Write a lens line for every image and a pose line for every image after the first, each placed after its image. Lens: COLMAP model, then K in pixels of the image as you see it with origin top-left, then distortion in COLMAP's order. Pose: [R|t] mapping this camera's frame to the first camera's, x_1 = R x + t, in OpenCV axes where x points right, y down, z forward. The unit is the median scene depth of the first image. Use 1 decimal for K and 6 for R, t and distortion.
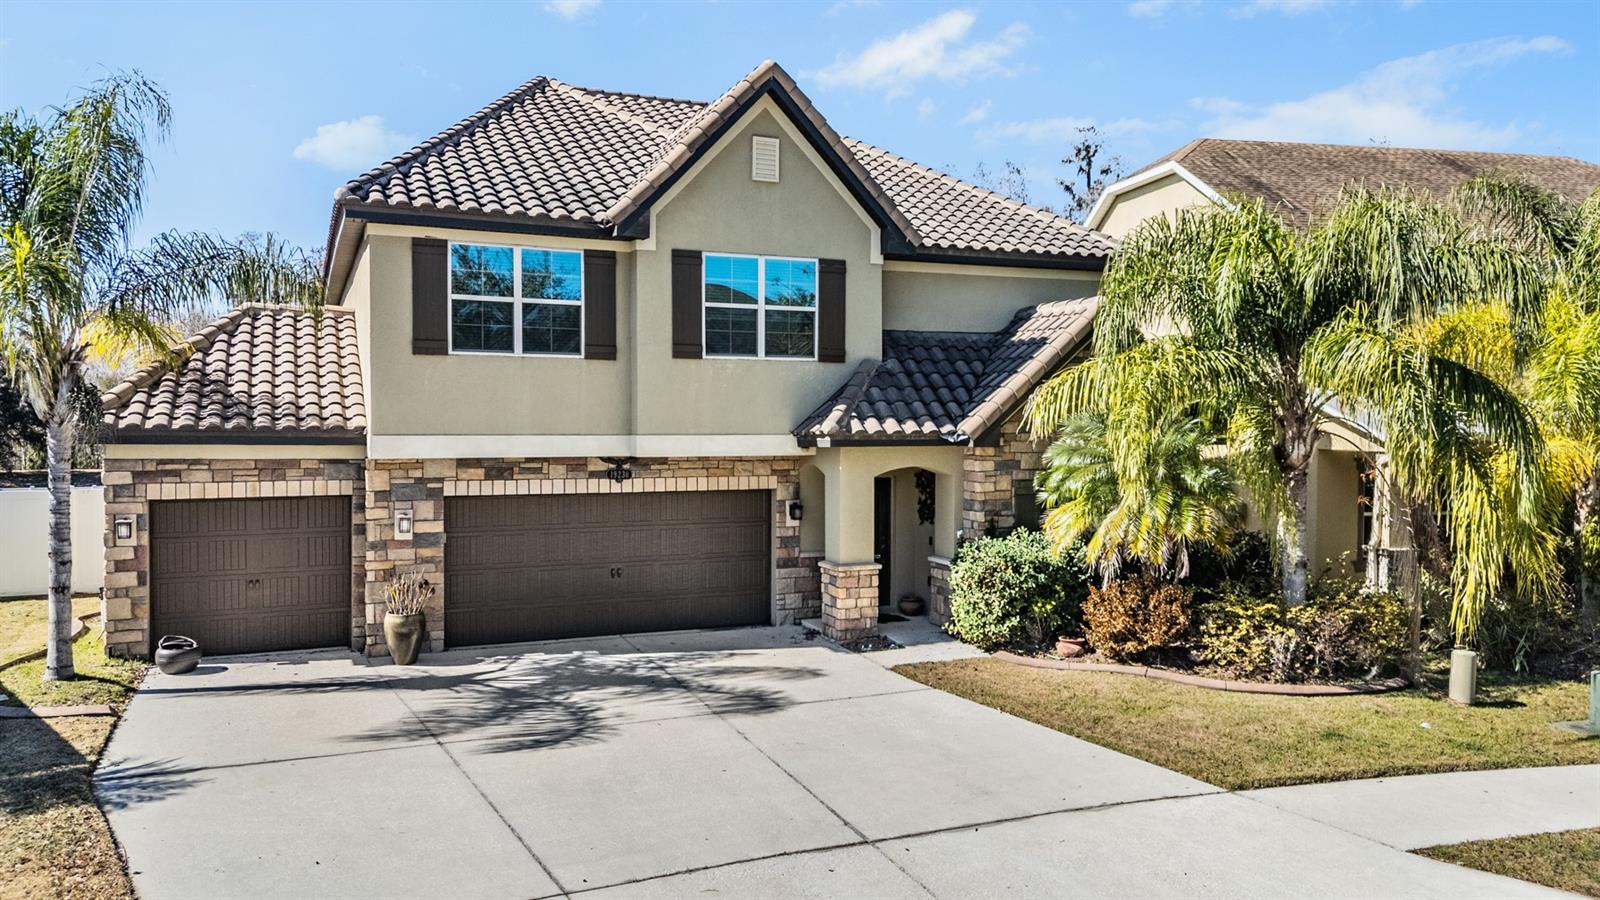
lens RADIAL K [[1178.2, 0, 800.0], [0, 1178.2, 450.0], [0, 0, 1]] dist [0.085738, -0.070482]
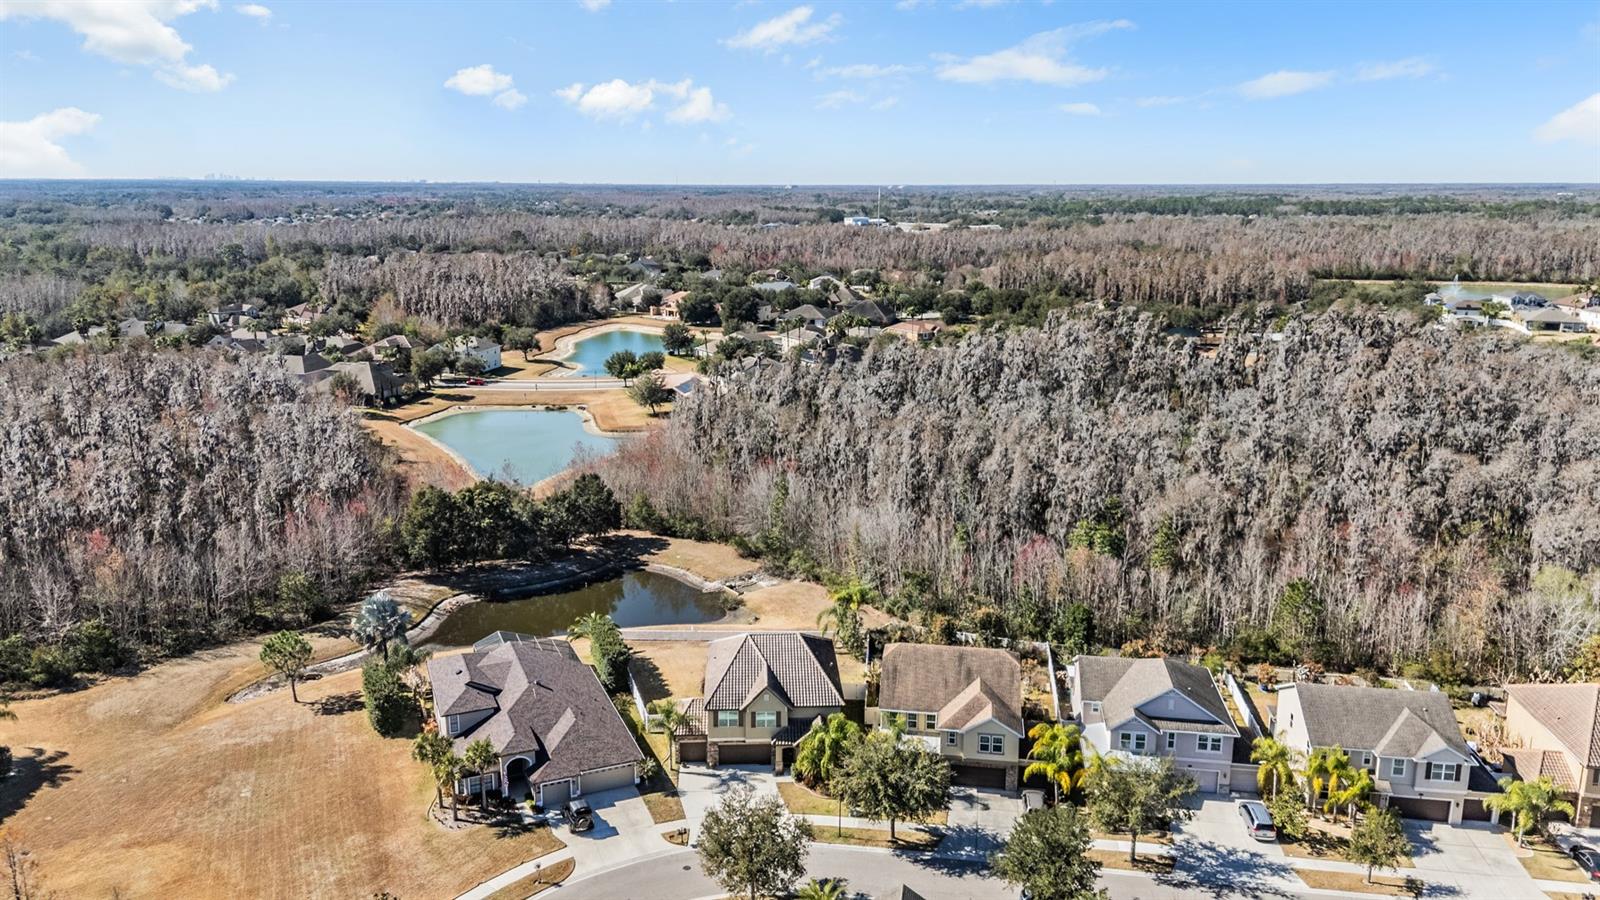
lens RADIAL K [[1171.1, 0, 800.0], [0, 1171.1, 450.0], [0, 0, 1]] dist [0.126880, -0.163965]
pose [[0.939861, 0.073378, -0.333581, 2.201684], [-0.009693, 0.981987, 0.188700, -2.814263], [0.341419, -0.174118, 0.923643, -4.638857]]
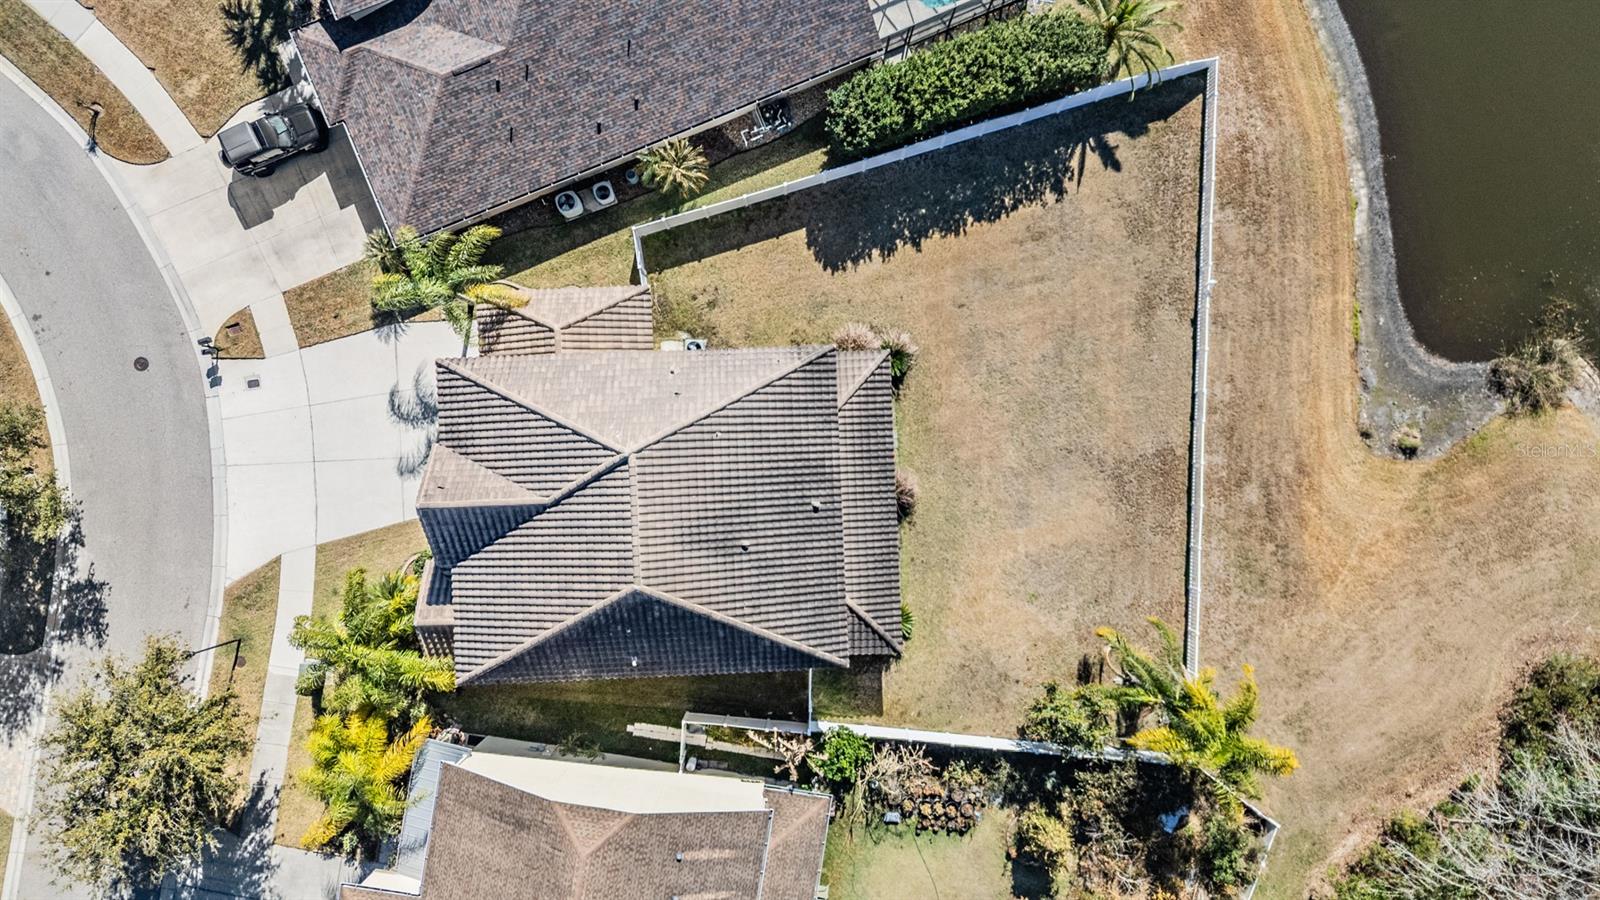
lens RADIAL K [[1178.2, 0, 800.0], [0, 1178.2, 450.0], [0, 0, 1]] dist [0.085738, -0.070482]
pose [[-0.351182, 0.936285, -0.006431, -0.435867], [-0.024413, -0.002291, 0.999699, -3.059115], [0.935989, 0.351233, 0.023662, 1.736297]]
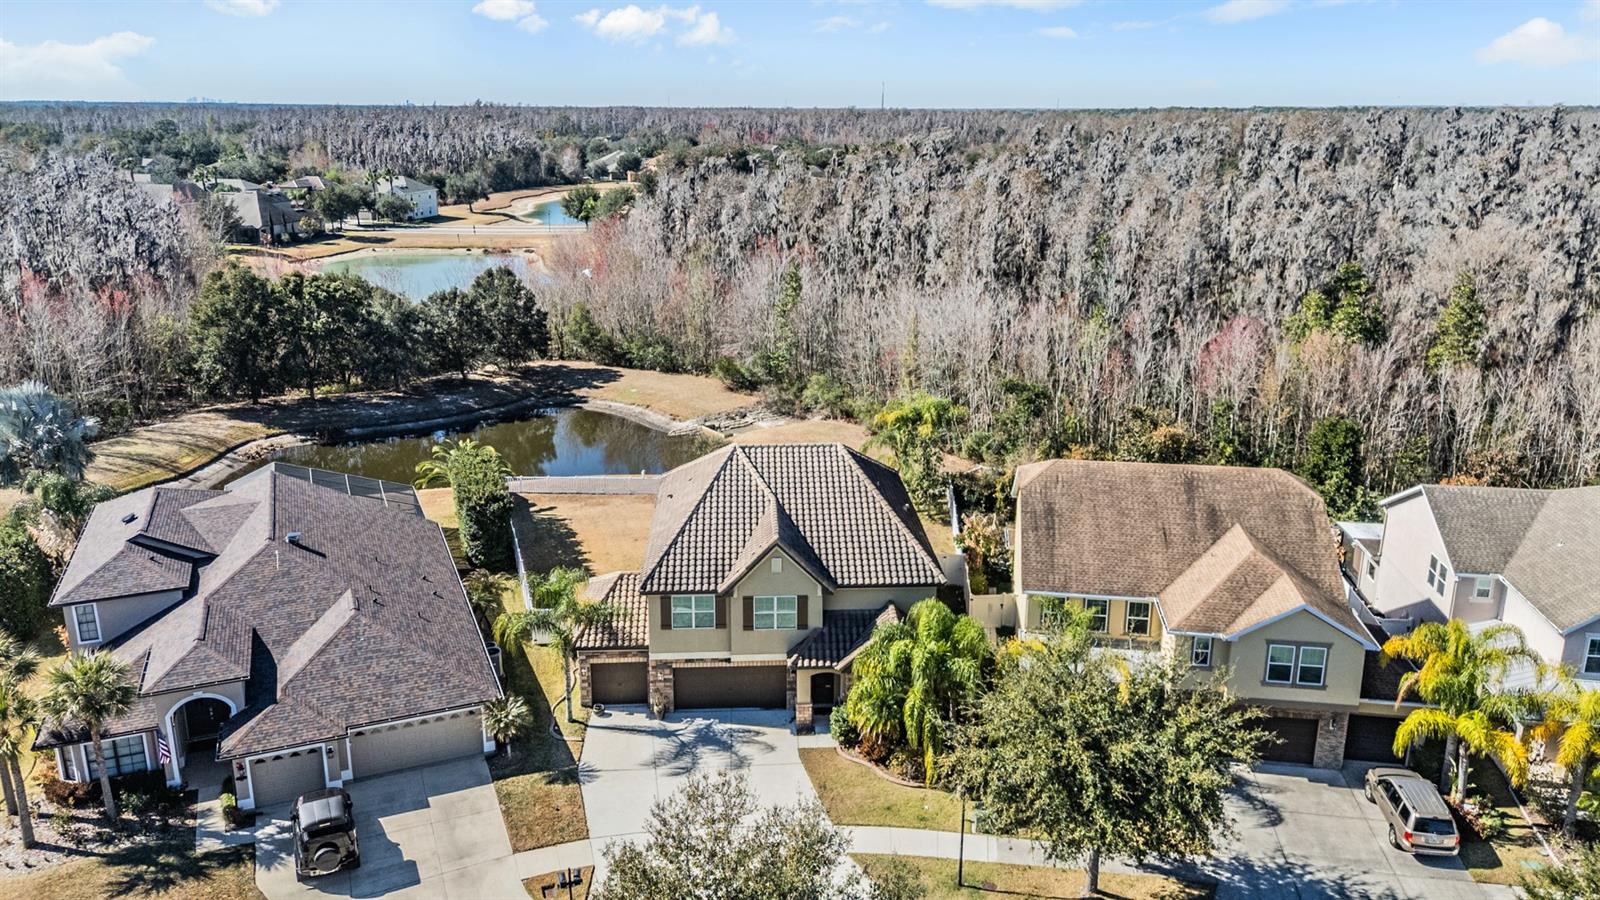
lens RADIAL K [[1178.2, 0, 800.0], [0, 1178.2, 450.0], [0, 0, 1]] dist [0.085738, -0.070482]
pose [[0.941214, 0.091912, -0.325068, 0.954644], [-0.009739, 0.969257, 0.245856, -1.259547], [0.337671, -0.228237, 0.913173, -1.563941]]
